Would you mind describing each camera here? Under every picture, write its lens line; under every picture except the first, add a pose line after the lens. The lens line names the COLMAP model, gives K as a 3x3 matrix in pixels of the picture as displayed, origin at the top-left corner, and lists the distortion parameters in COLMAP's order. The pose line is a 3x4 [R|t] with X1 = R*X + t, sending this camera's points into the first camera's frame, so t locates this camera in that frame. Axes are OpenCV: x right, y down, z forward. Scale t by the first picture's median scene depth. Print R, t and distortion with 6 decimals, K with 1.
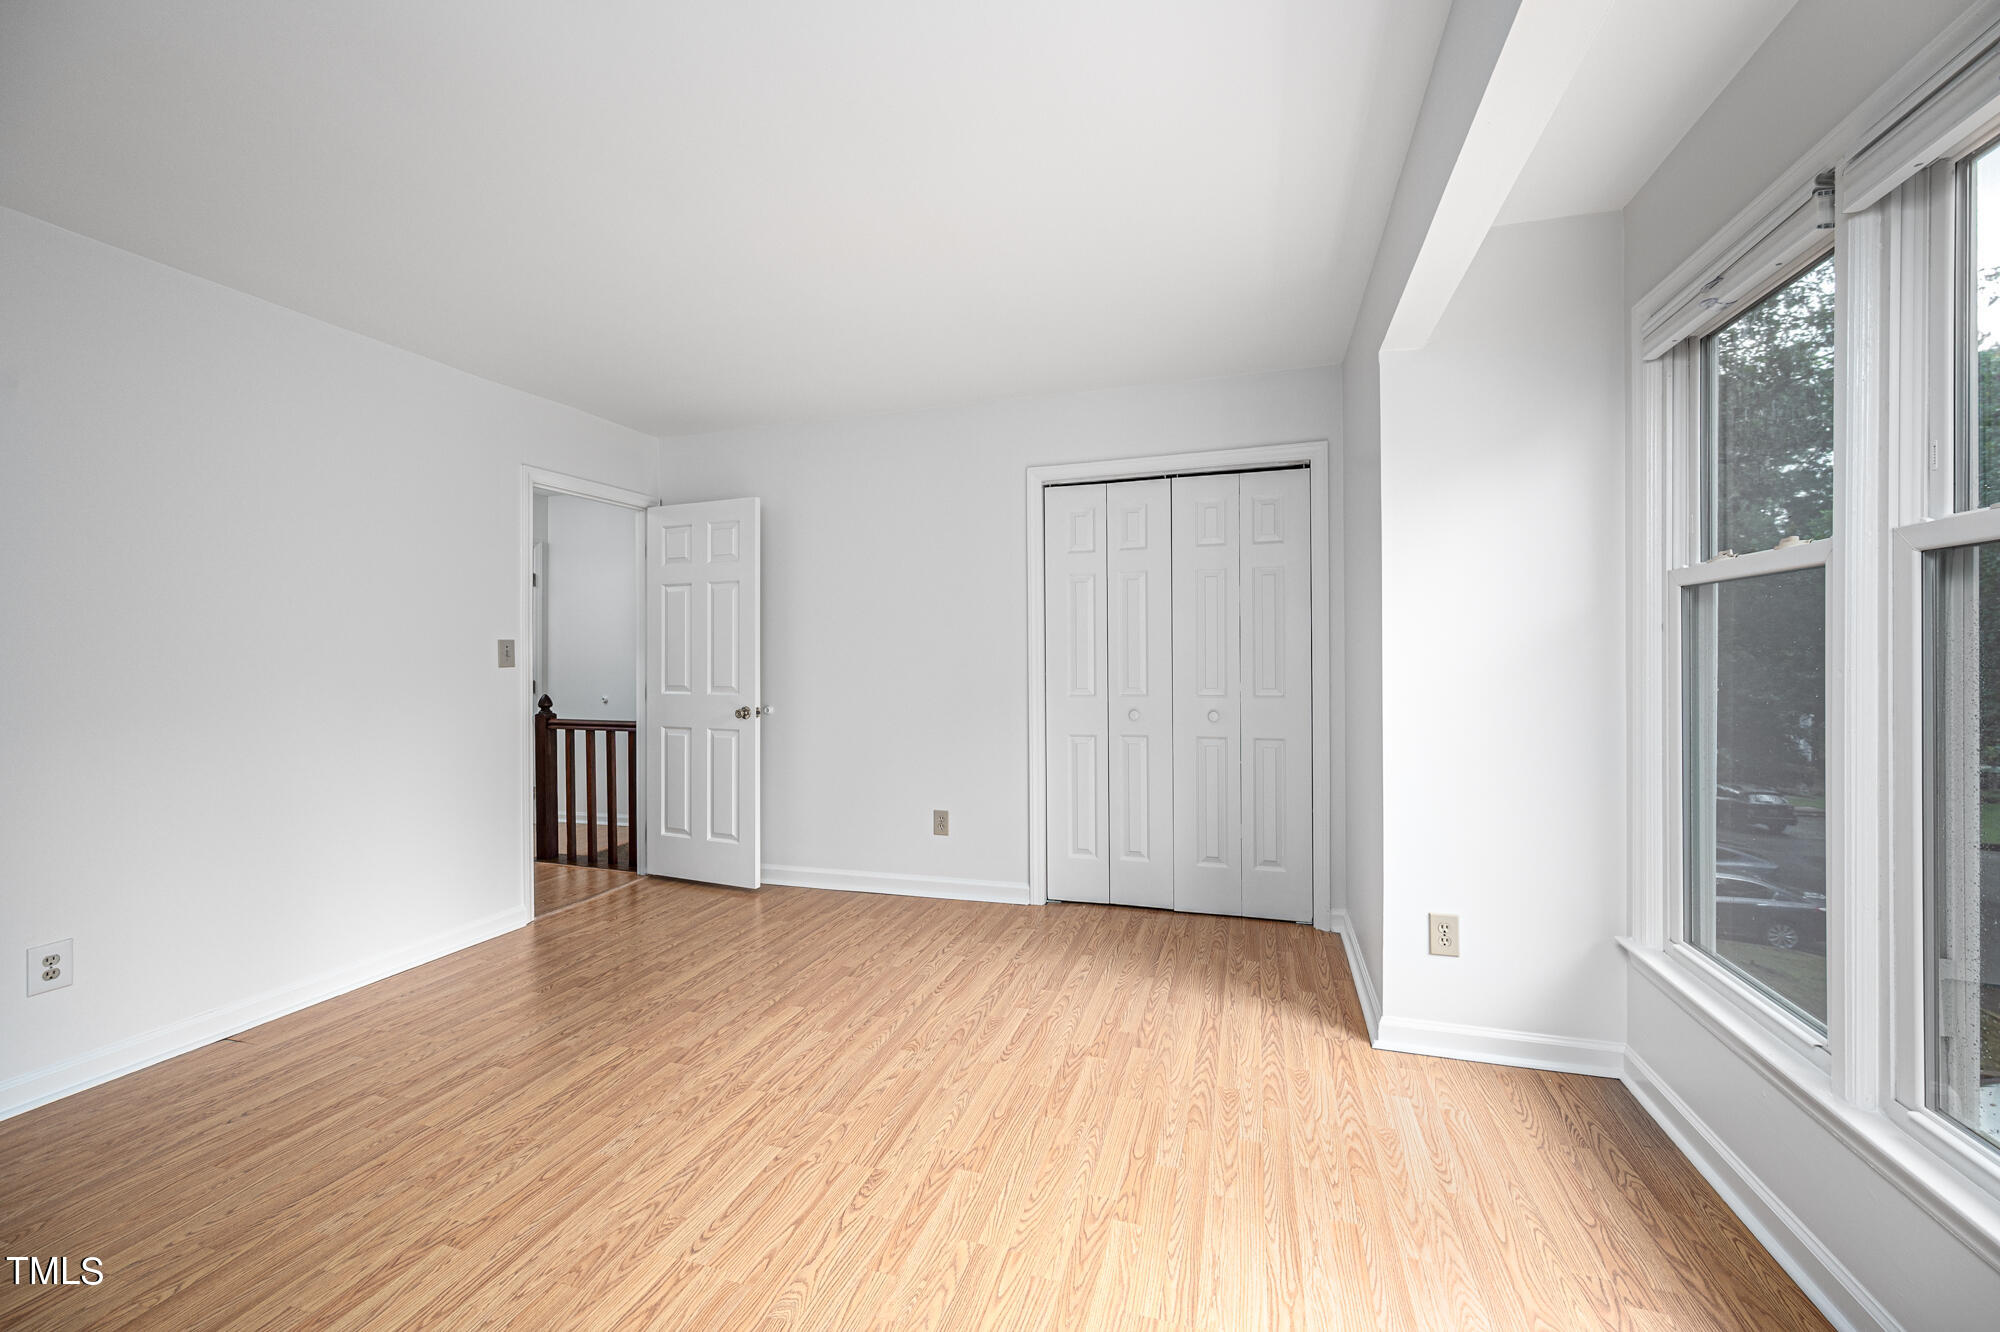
lens RADIAL K [[795.1, 0, 998.1], [0, 795.1, 659.7], [0, 0, 1]] dist [-0.006933, 0.000104]
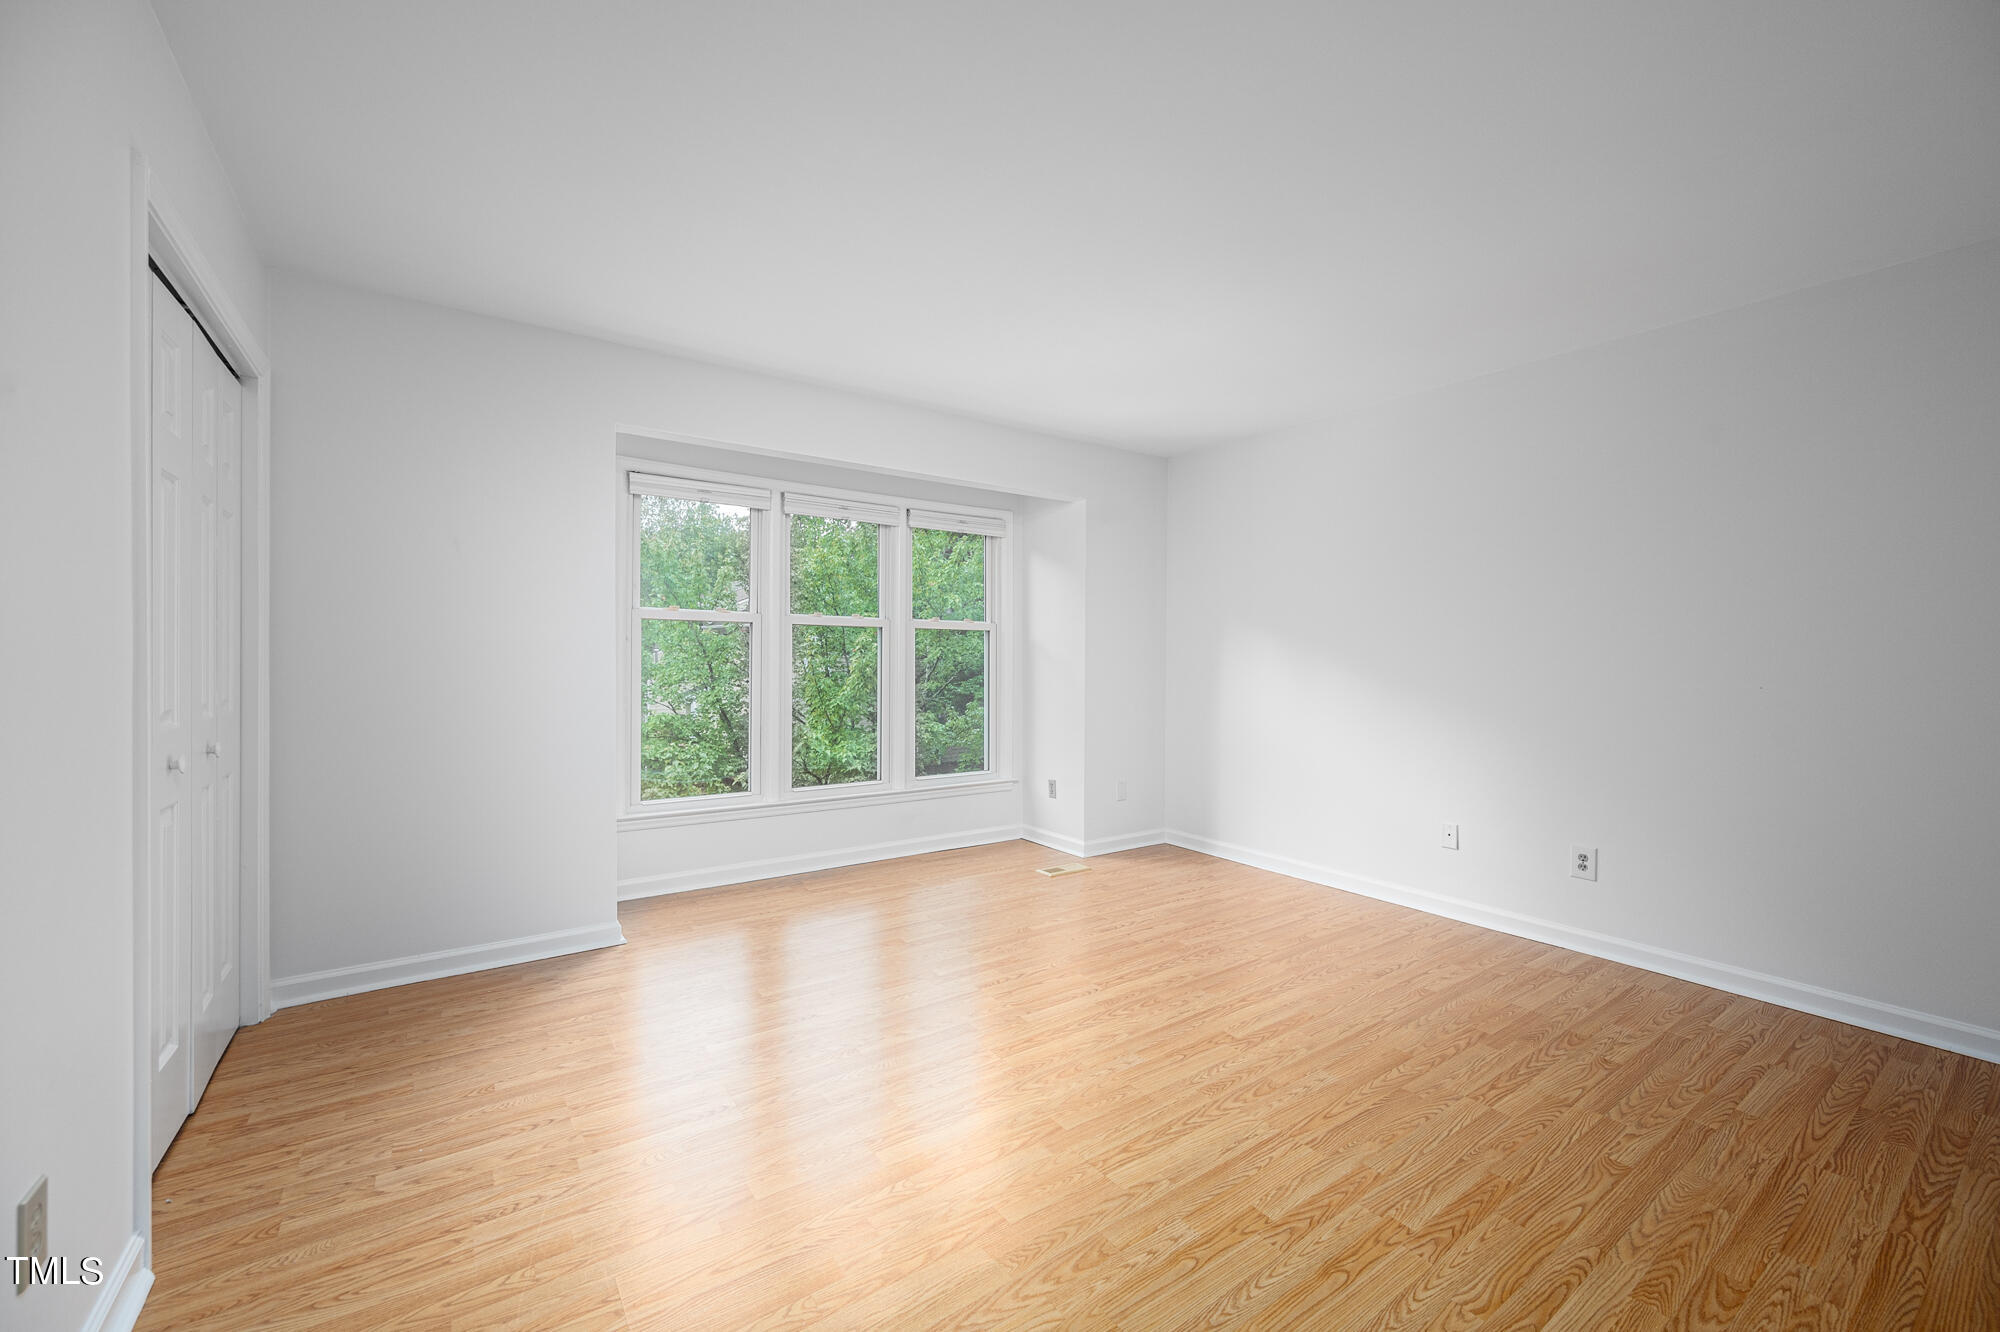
lens RADIAL K [[795.1, 0, 1001.7], [0, 795.1, 662.8], [0, 0, 1]] dist [-0.006933, 0.000104]
pose [[-0.797117, 0.000160, 0.603825, -0.959463], [0.003651, 0.999983, 0.004554, 0.006827], [-0.603814, 0.005834, -0.797104, 1.889985]]
